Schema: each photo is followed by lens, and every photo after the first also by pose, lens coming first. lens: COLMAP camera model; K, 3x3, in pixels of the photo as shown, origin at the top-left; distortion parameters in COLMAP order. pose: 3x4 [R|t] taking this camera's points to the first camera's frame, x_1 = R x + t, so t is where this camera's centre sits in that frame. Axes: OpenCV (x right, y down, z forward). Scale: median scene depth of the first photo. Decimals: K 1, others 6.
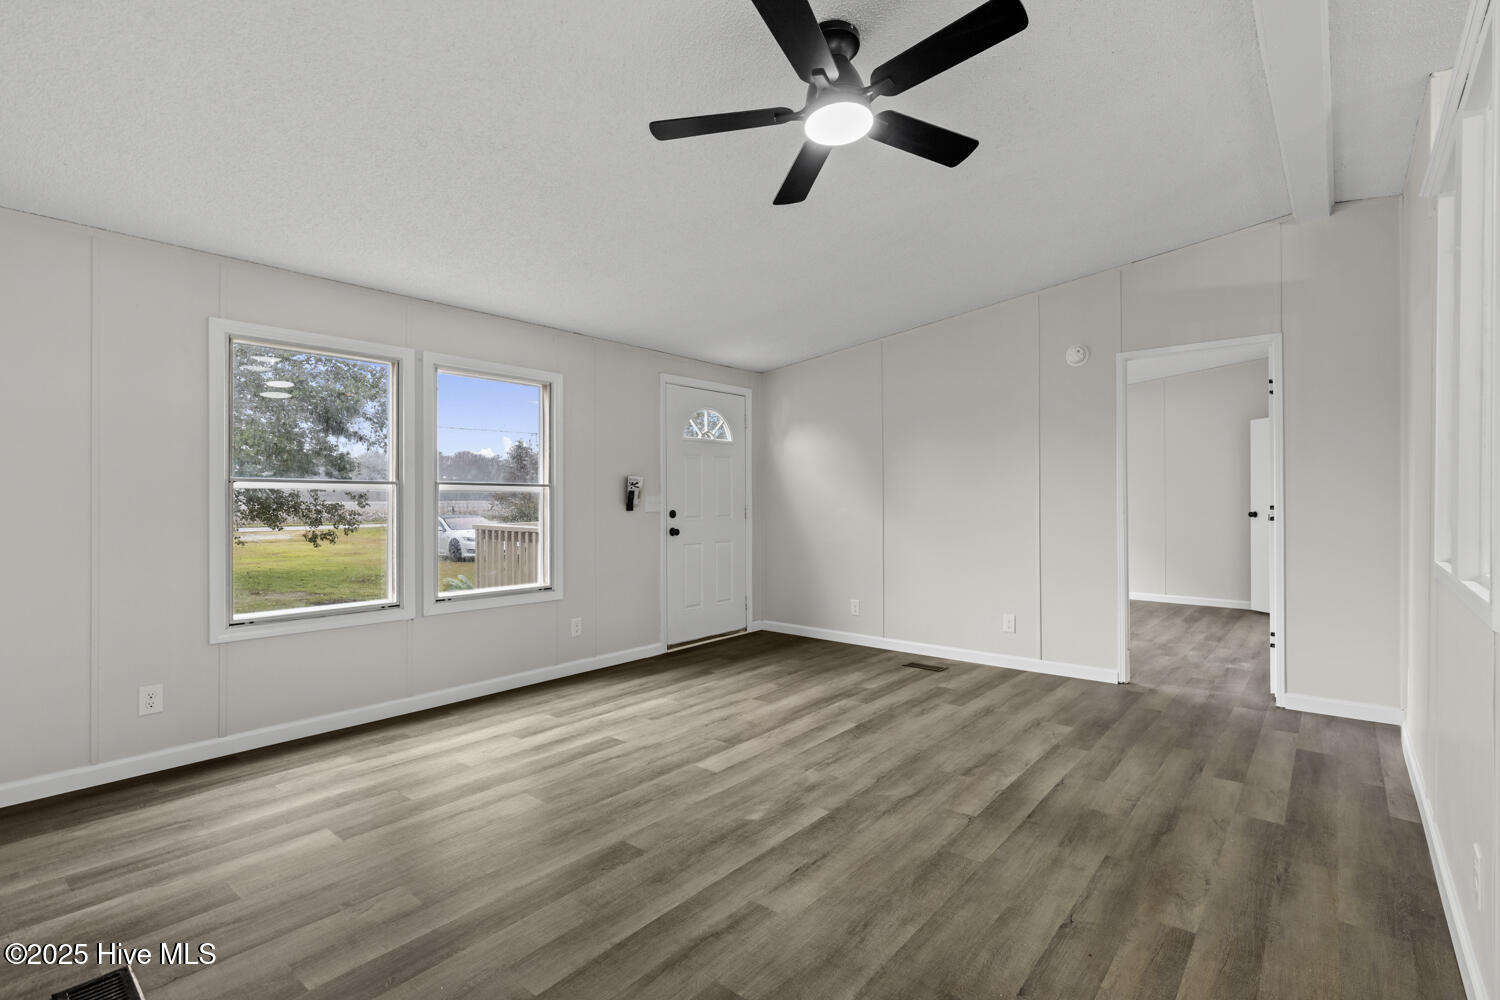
lens RADIAL K [[680.5, 0, 750.1], [0, 680.5, 497.9], [0, 0, 1]] dist [-0.001472, -0.000204]
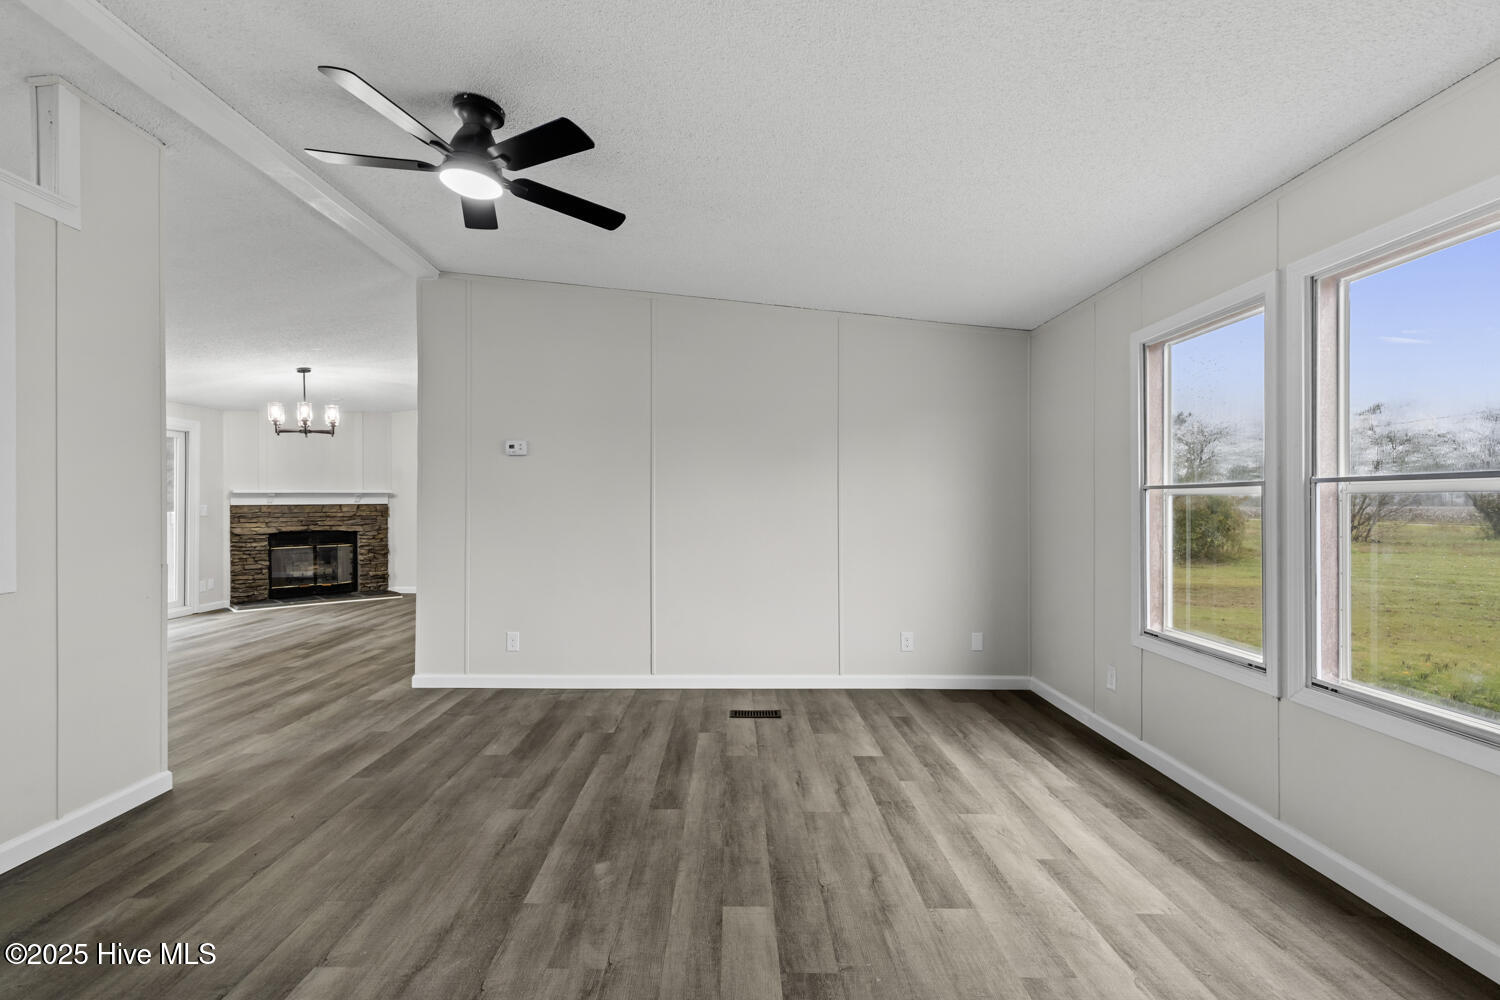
lens RADIAL K [[680.5, 0, 733.5], [0, 680.5, 503.6], [0, 0, 1]] dist [-0.001472, -0.000204]
pose [[-0.749165, 0.000949, -0.662382, 0.442534], [0.002455, 0.999996, -0.001343, -0.002122], [0.662378, -0.002632, -0.749165, 1.697635]]
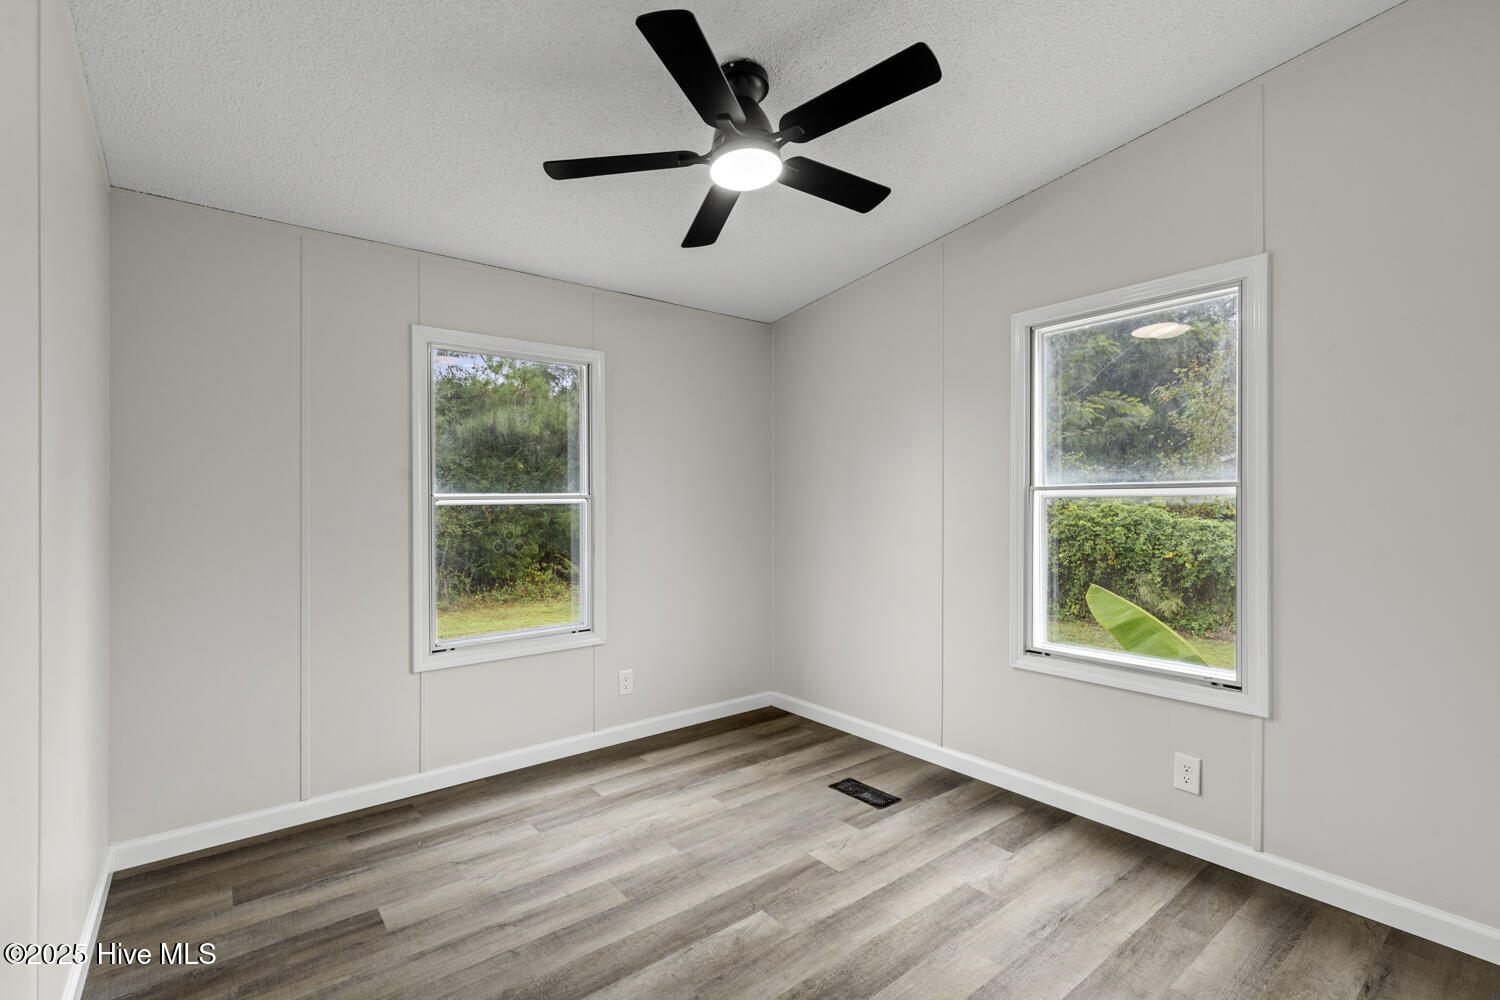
lens RADIAL K [[680.5, 0, 754.8], [0, 680.5, 499.5], [0, 0, 1]] dist [-0.001472, -0.000204]
pose [[-0.159367, -0.015108, -0.987104, 0.274994], [-0.002032, 0.999886, -0.014975, 0.002723], [0.987217, -0.000381, -0.159380, 1.175681]]
